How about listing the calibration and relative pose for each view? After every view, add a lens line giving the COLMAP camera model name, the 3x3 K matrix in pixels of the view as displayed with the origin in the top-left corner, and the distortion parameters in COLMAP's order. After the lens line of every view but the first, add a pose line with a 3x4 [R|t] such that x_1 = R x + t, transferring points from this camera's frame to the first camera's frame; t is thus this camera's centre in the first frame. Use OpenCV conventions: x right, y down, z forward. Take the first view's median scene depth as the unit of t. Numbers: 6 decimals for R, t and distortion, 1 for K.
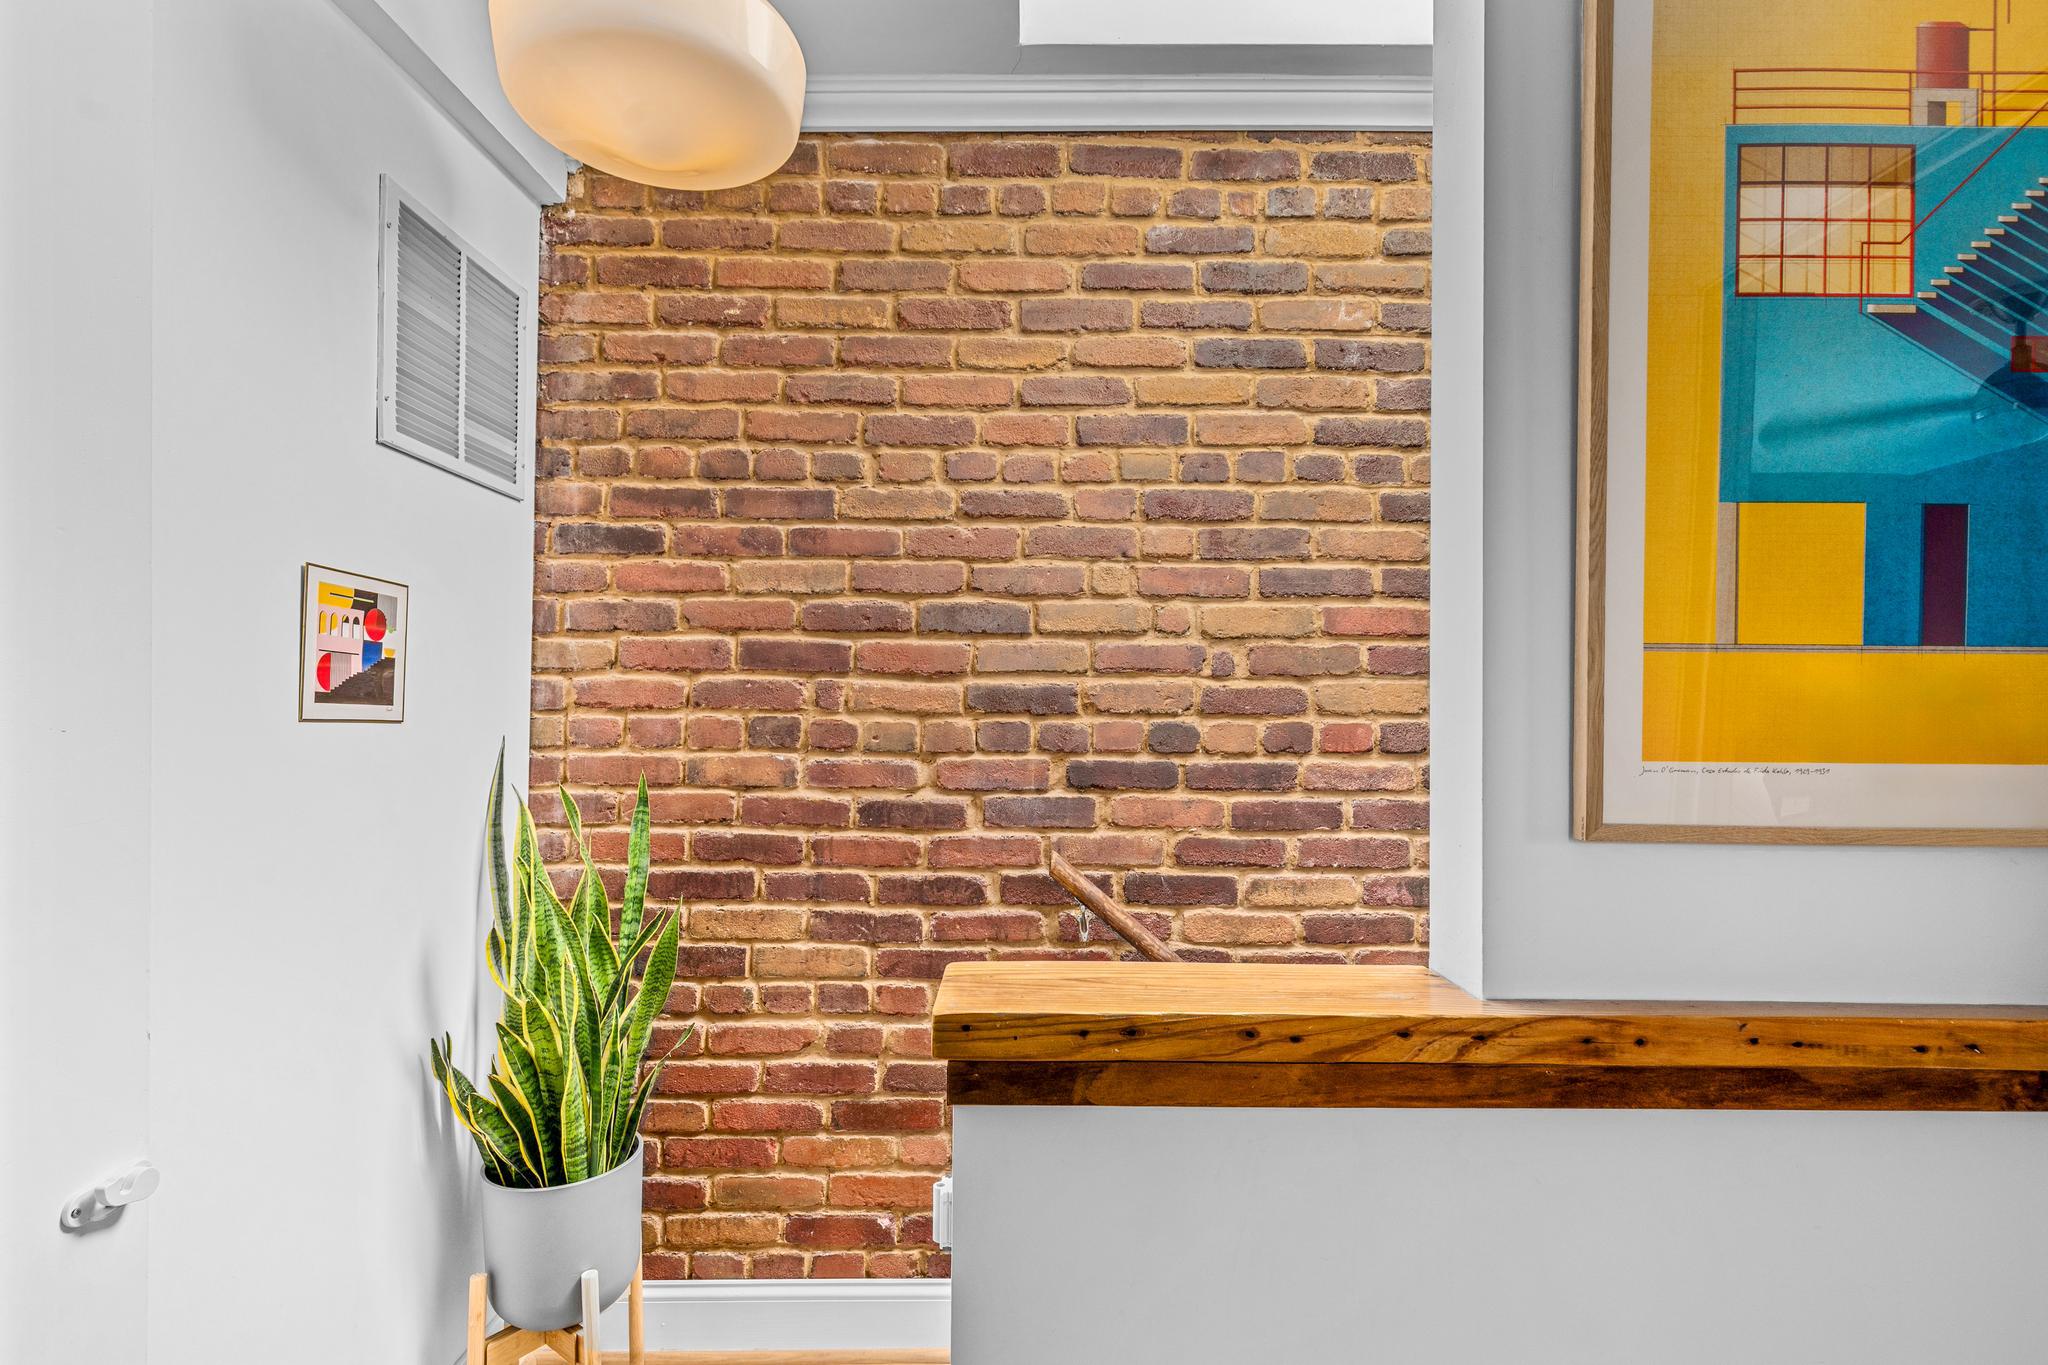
lens RADIAL K [[982.2, 0, 1025.4], [0, 982.2, 725.7], [0, 0, 1]] dist [0.007108, -0.000010]
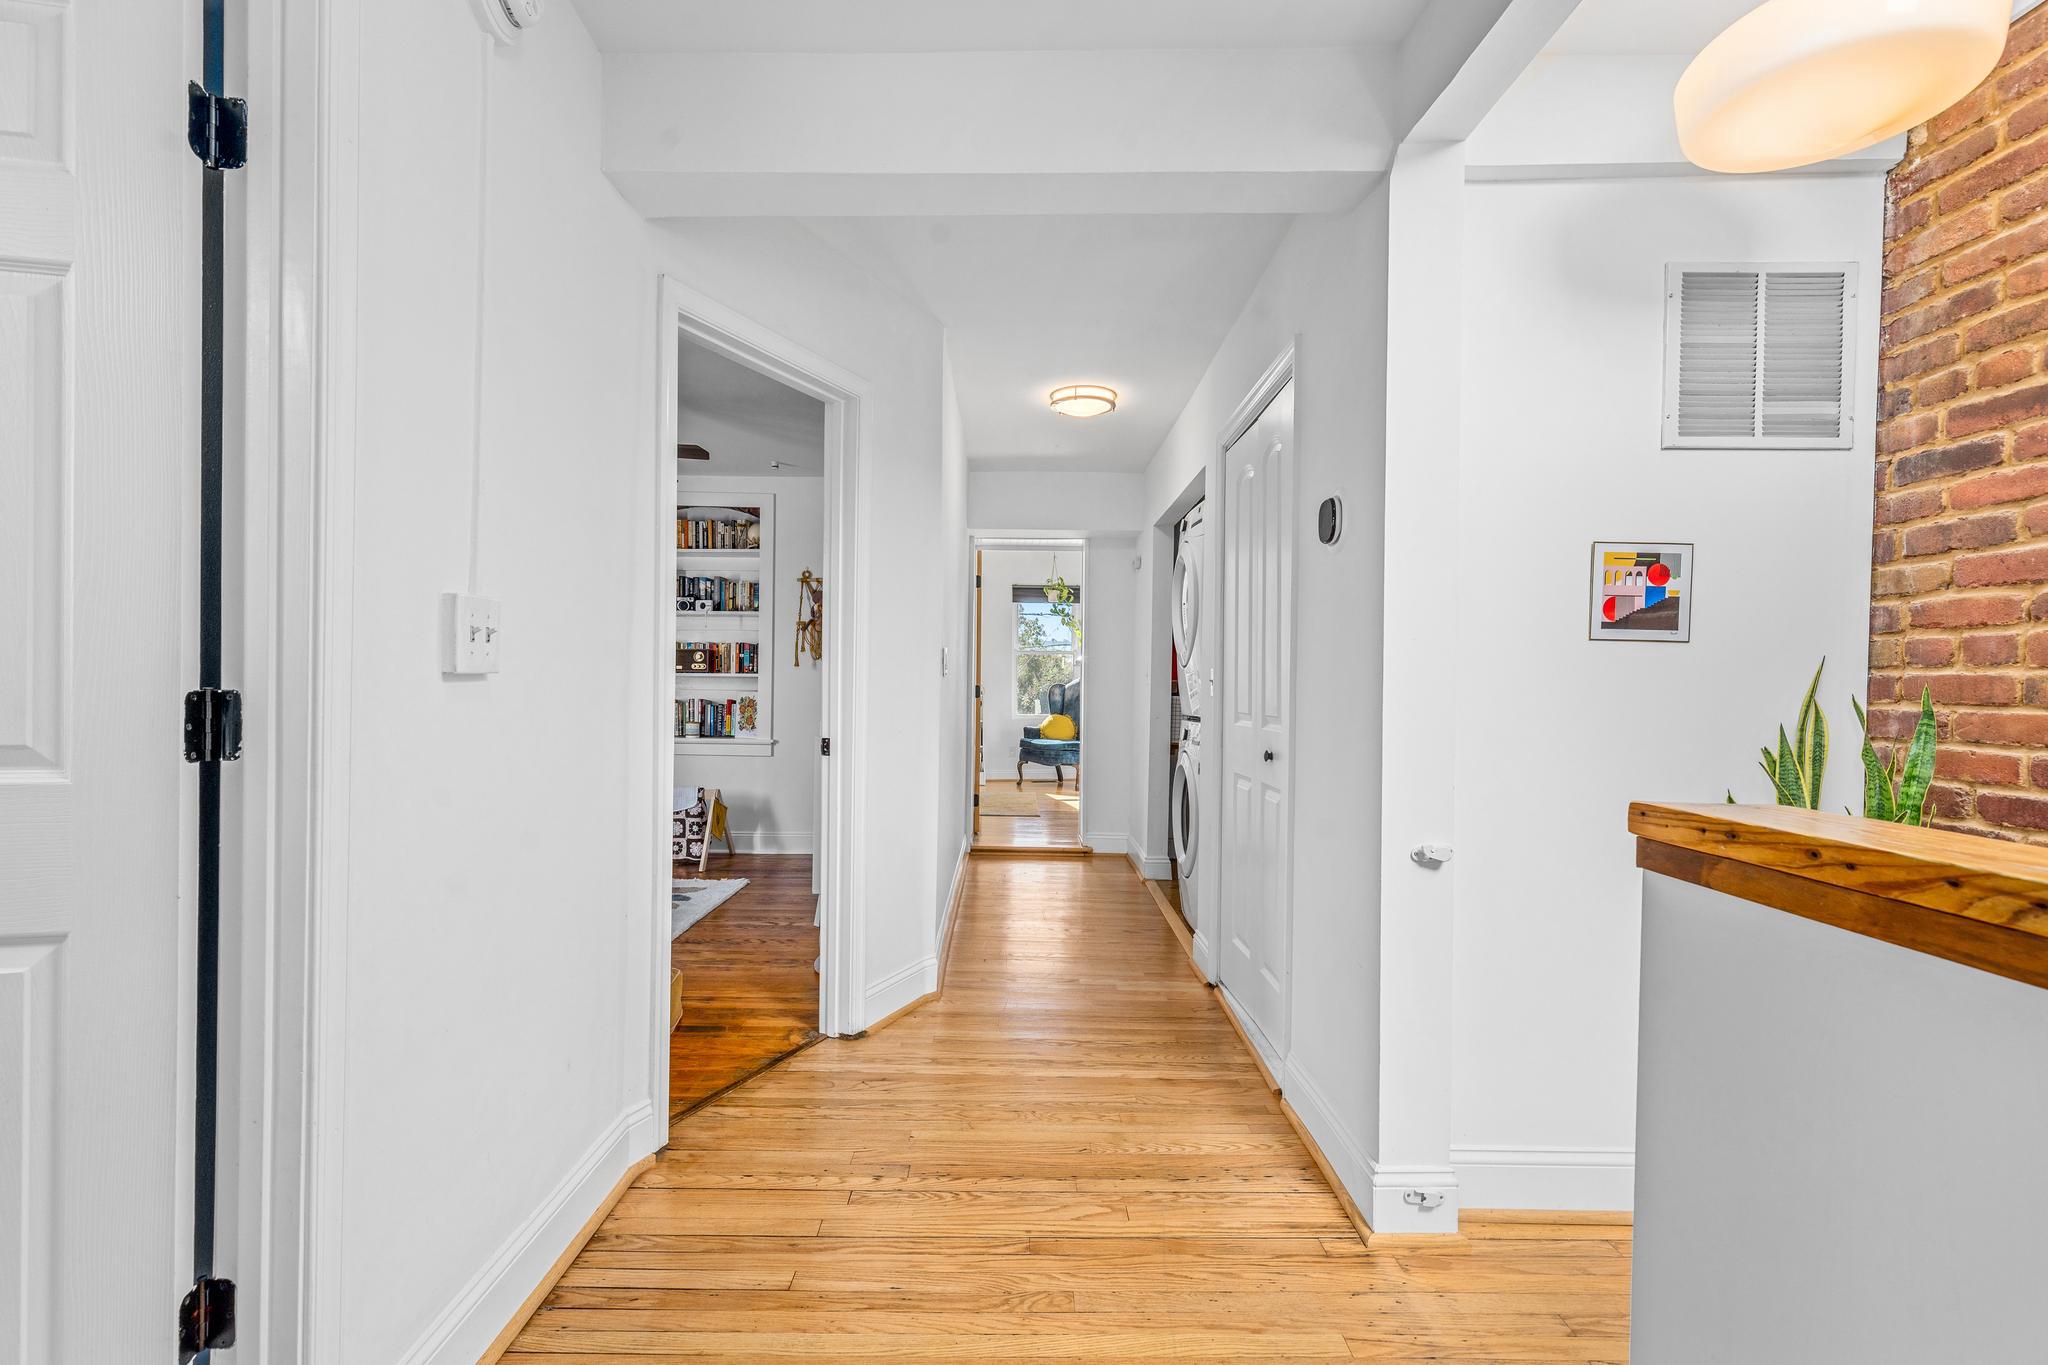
lens RADIAL K [[941.9, 0, 1021.6], [0, 941.9, 704.3], [0, 0, 1]] dist [0.004674, -0.000058]
pose [[0.008630, 0.019575, -0.999771, 0.559337], [-0.017242, 0.999663, 0.019424, 0.059822], [0.999814, 0.017070, 0.008965, 0.037554]]
